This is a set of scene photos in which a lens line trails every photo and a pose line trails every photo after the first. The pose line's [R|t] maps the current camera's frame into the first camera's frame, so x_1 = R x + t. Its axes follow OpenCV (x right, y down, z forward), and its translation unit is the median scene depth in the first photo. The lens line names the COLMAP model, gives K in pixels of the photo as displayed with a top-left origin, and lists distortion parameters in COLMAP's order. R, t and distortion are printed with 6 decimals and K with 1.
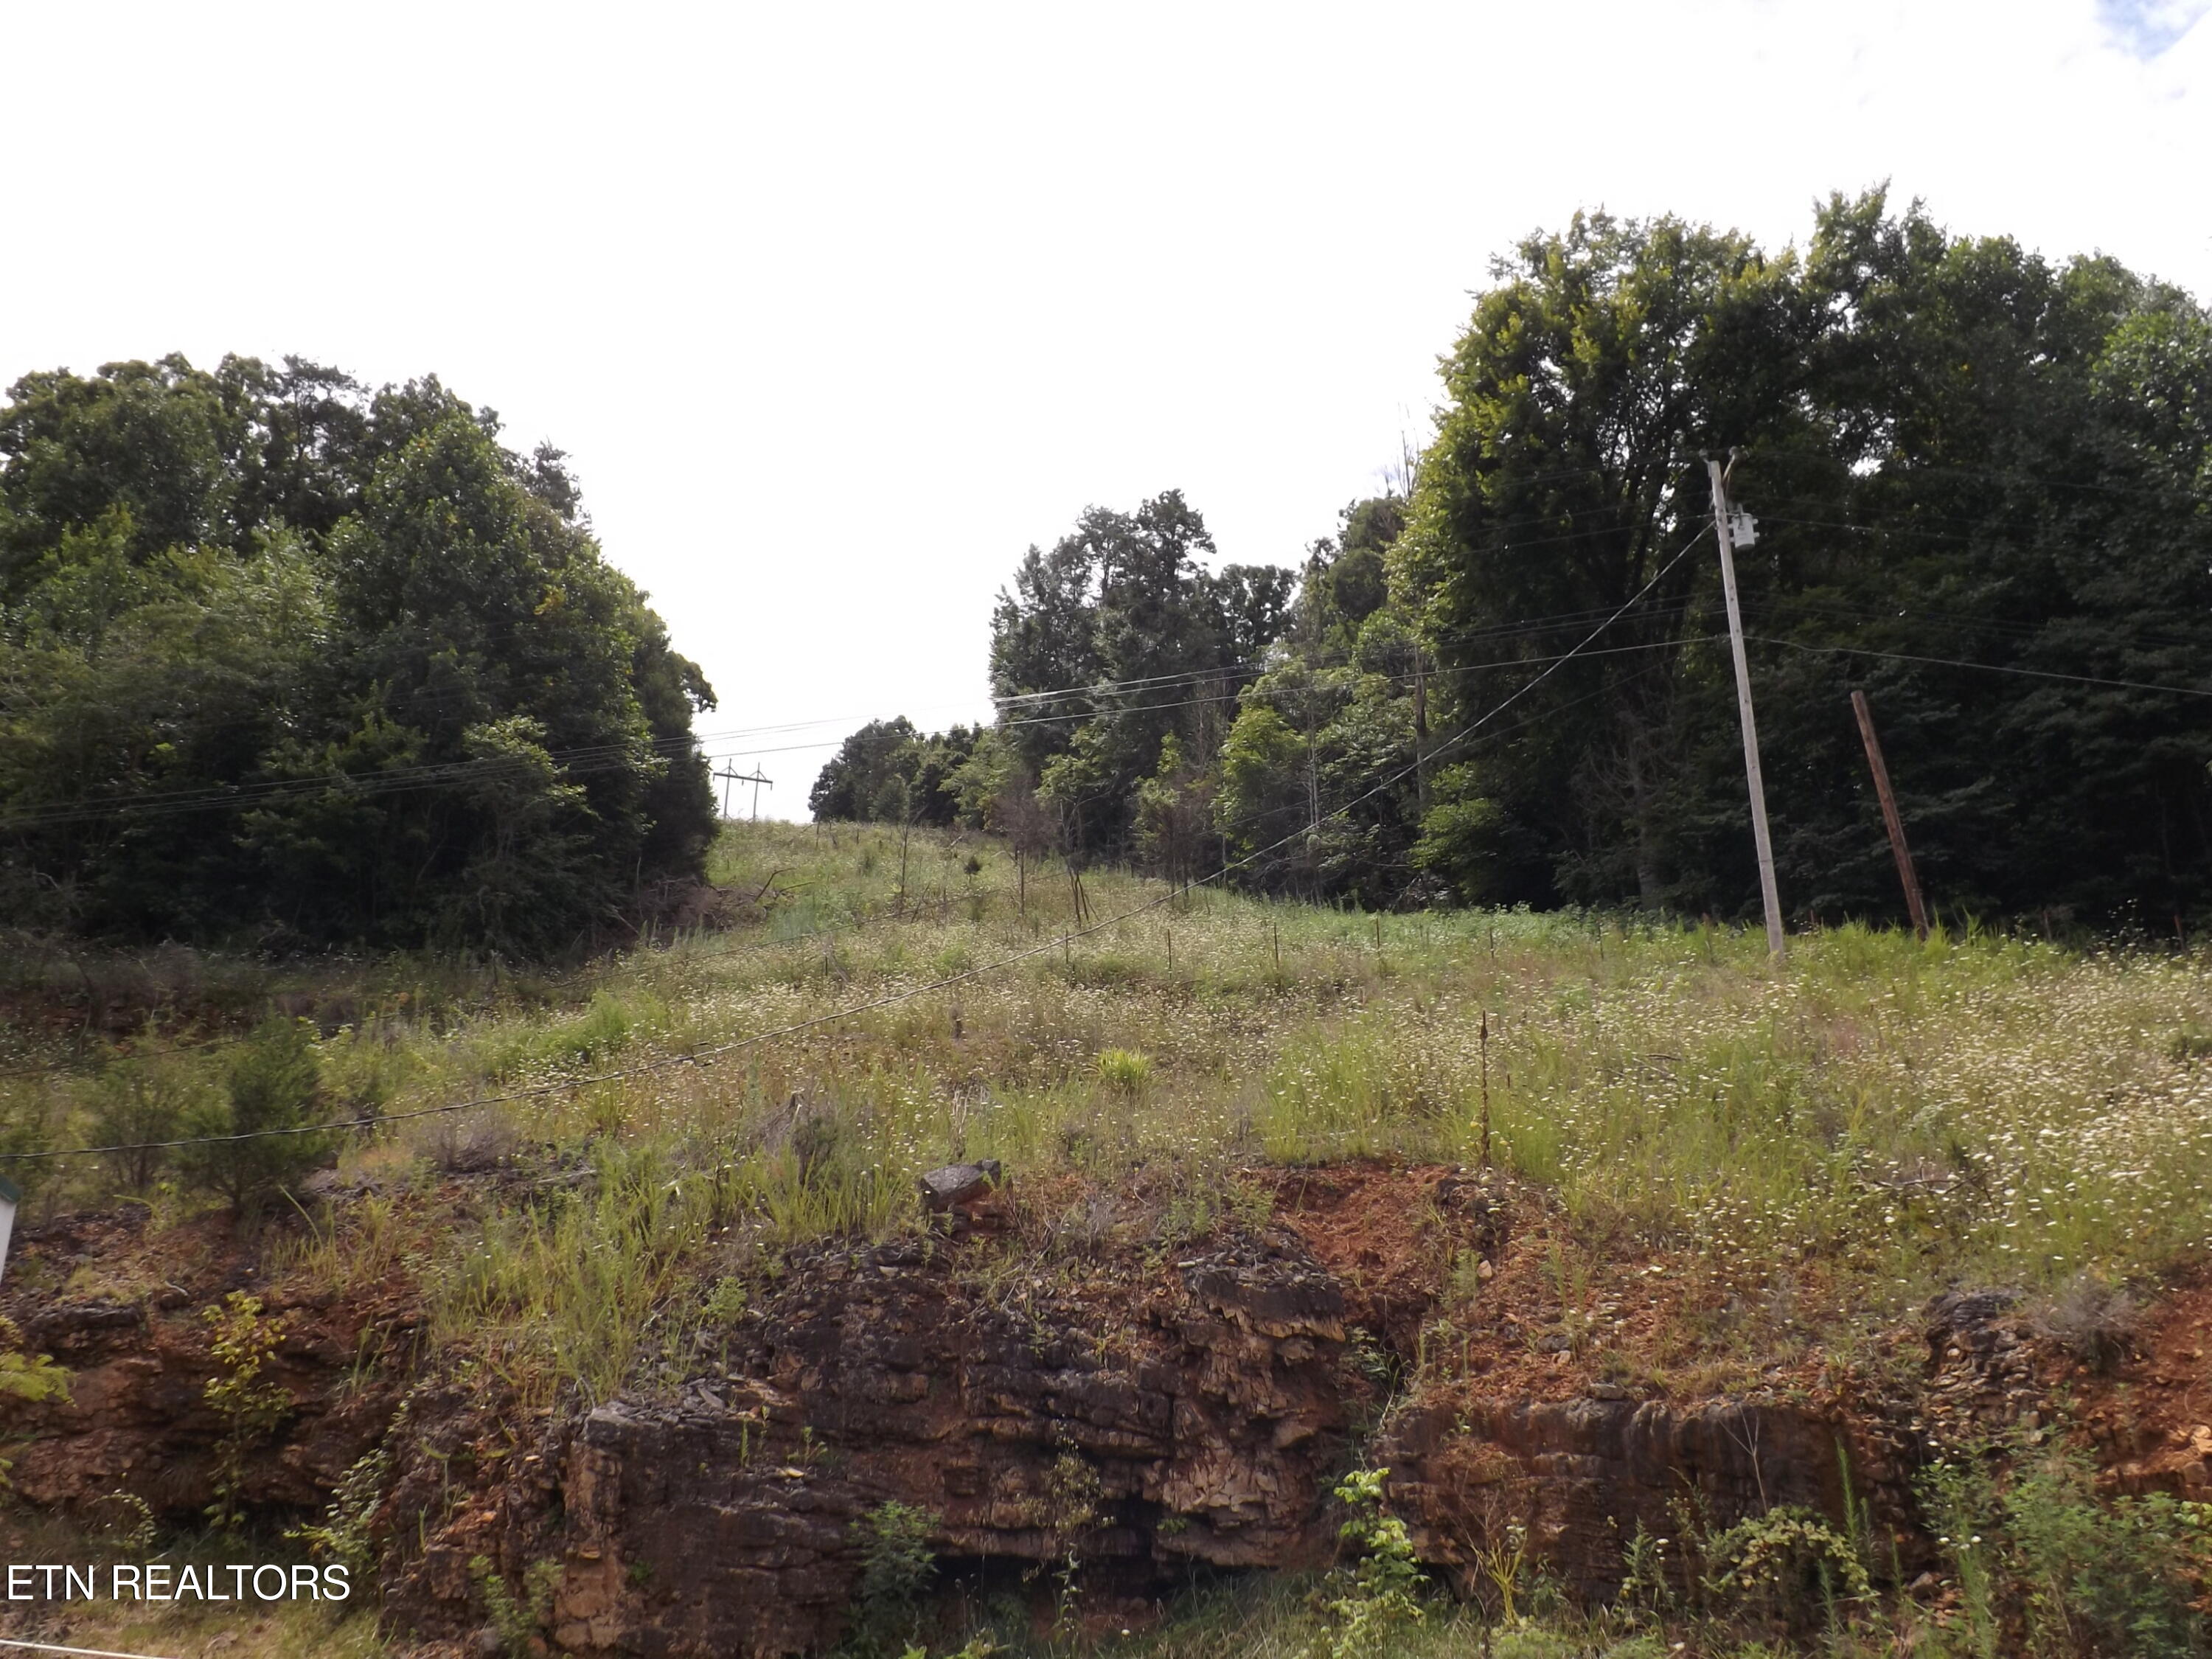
lens RADIAL K [[1573.1, 0, 1104.9], [0, 1573.1, 960.7], [0, 0, 1]] dist [-0.063340, 0.000362]
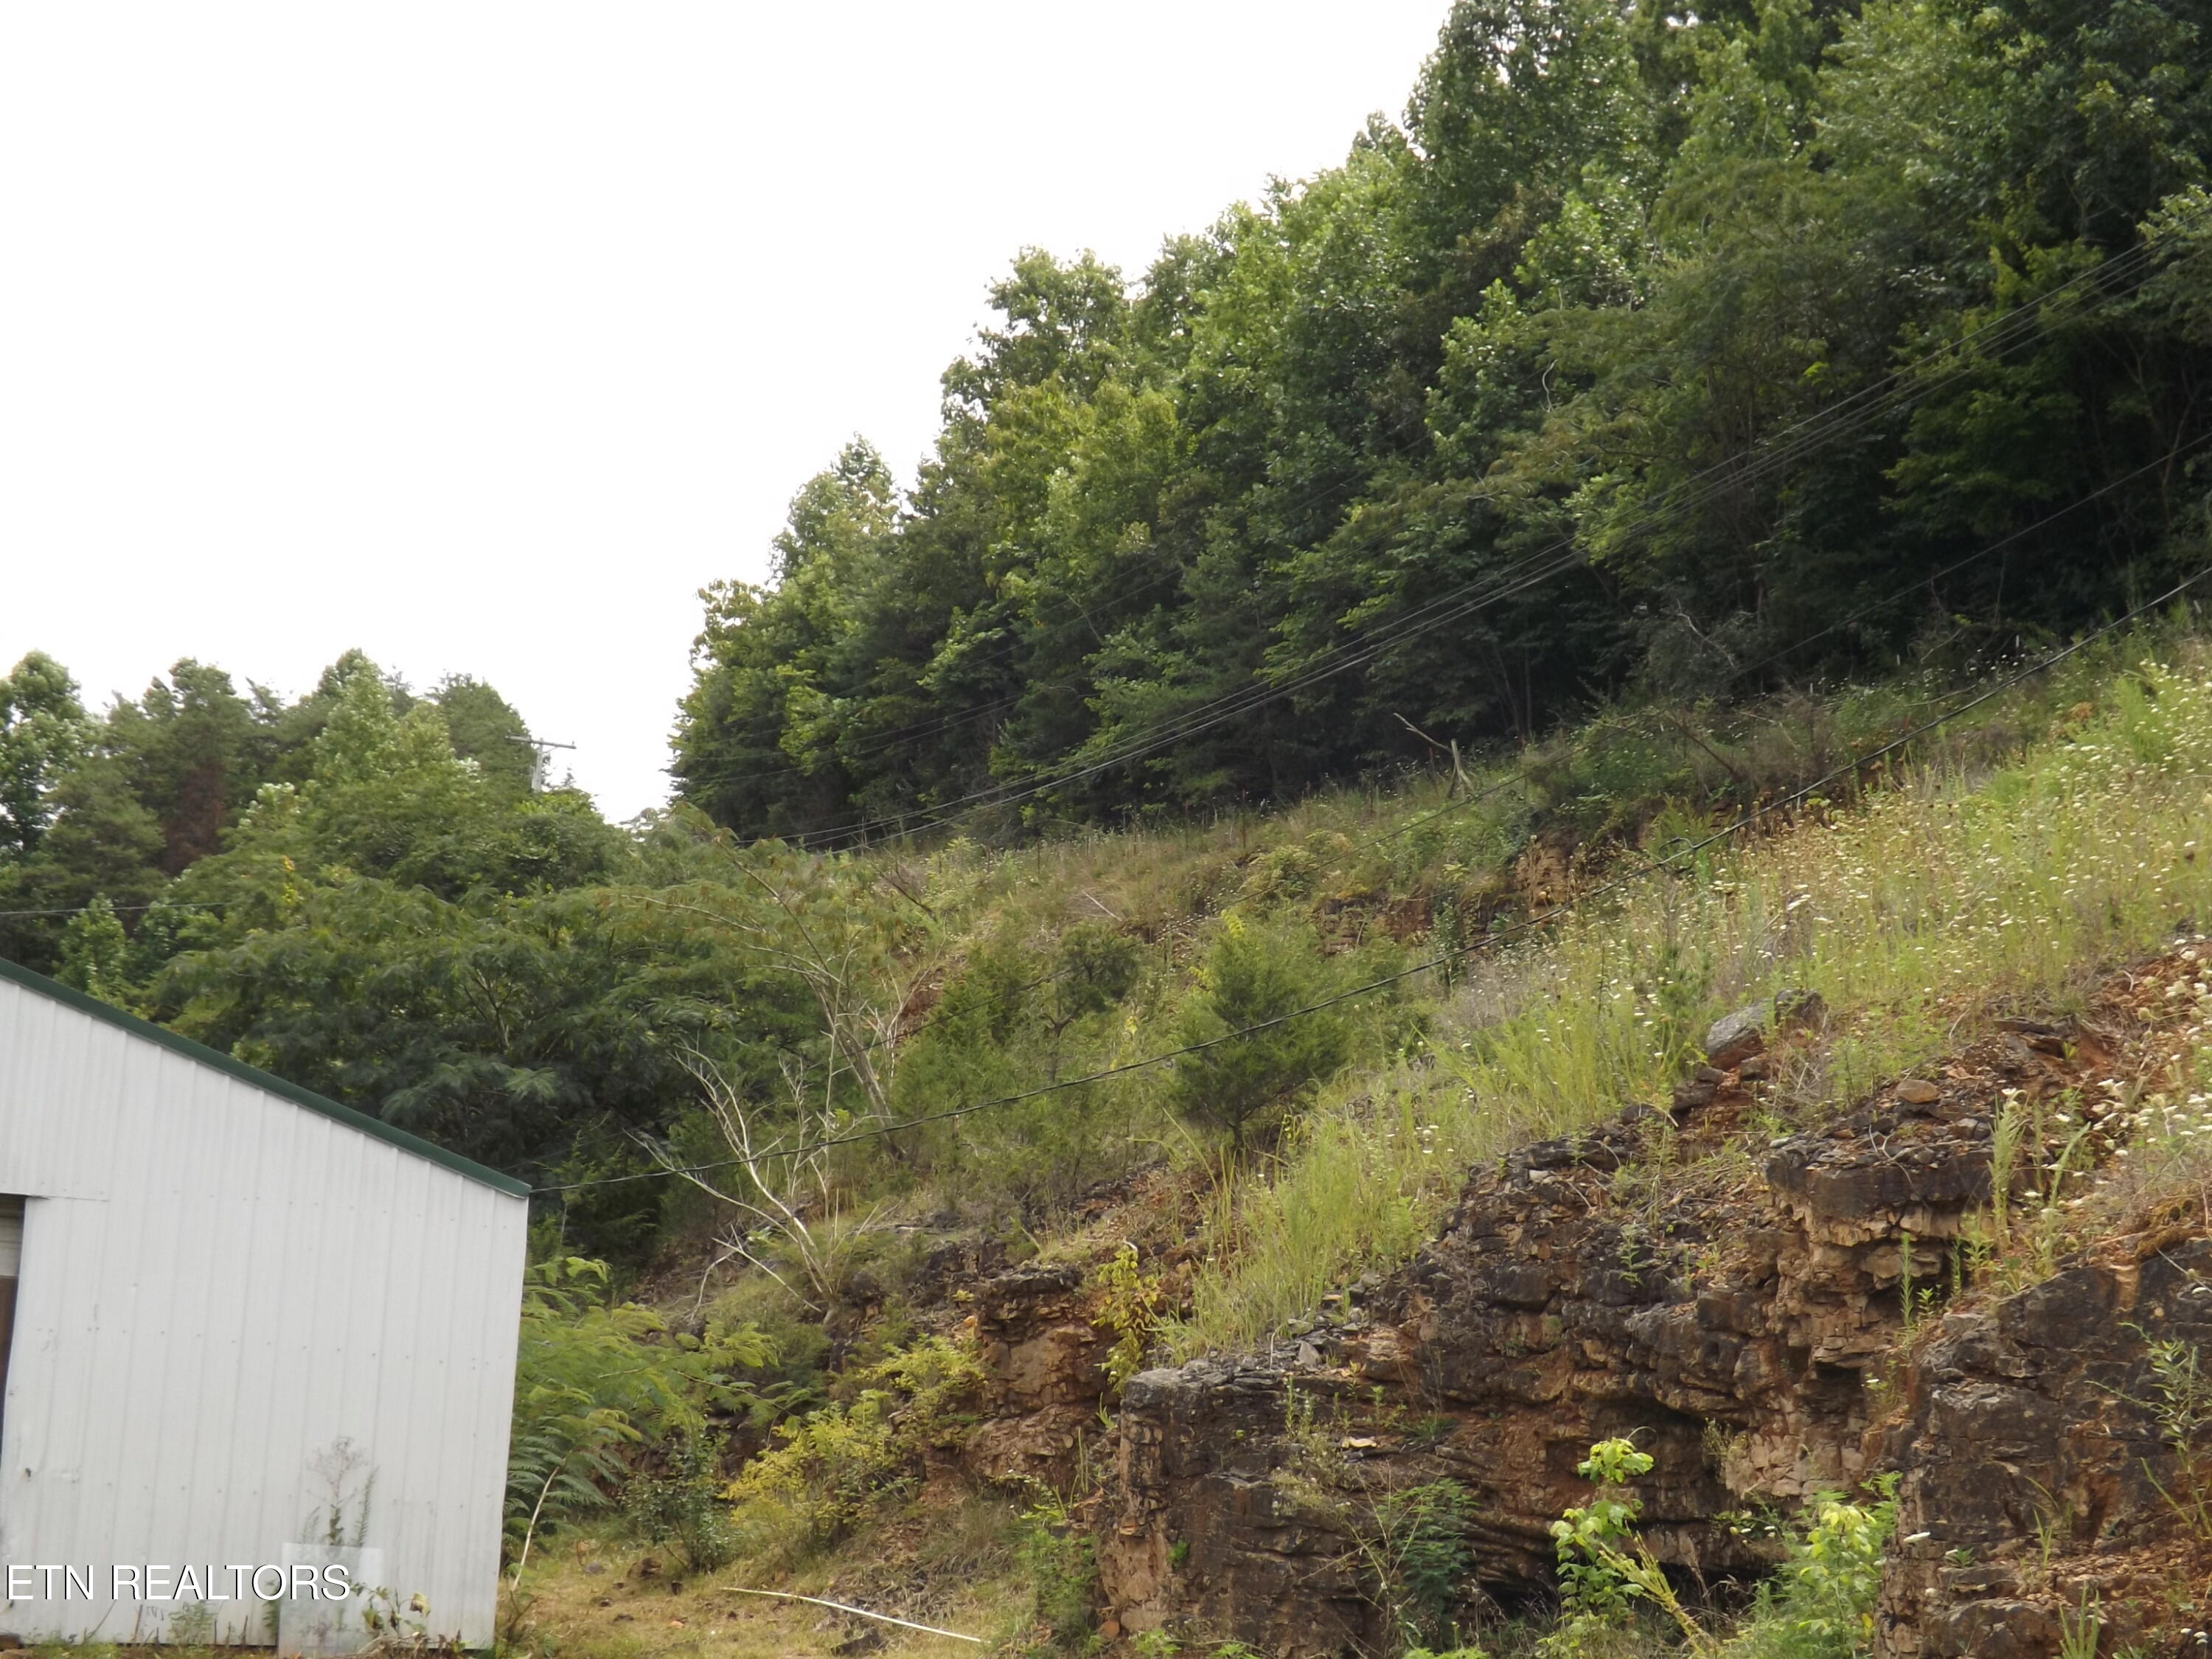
lens RADIAL K [[3168.9, 0, 1151.4], [0, 3168.9, 824.2], [0, 0, 1]] dist [-0.144517, 0.409238]
pose [[0.550241, -0.150087, -0.821406, 1.012715], [0.237736, 0.971159, -0.018196, 0.023808], [0.800448, -0.185266, 0.570053, 0.052221]]
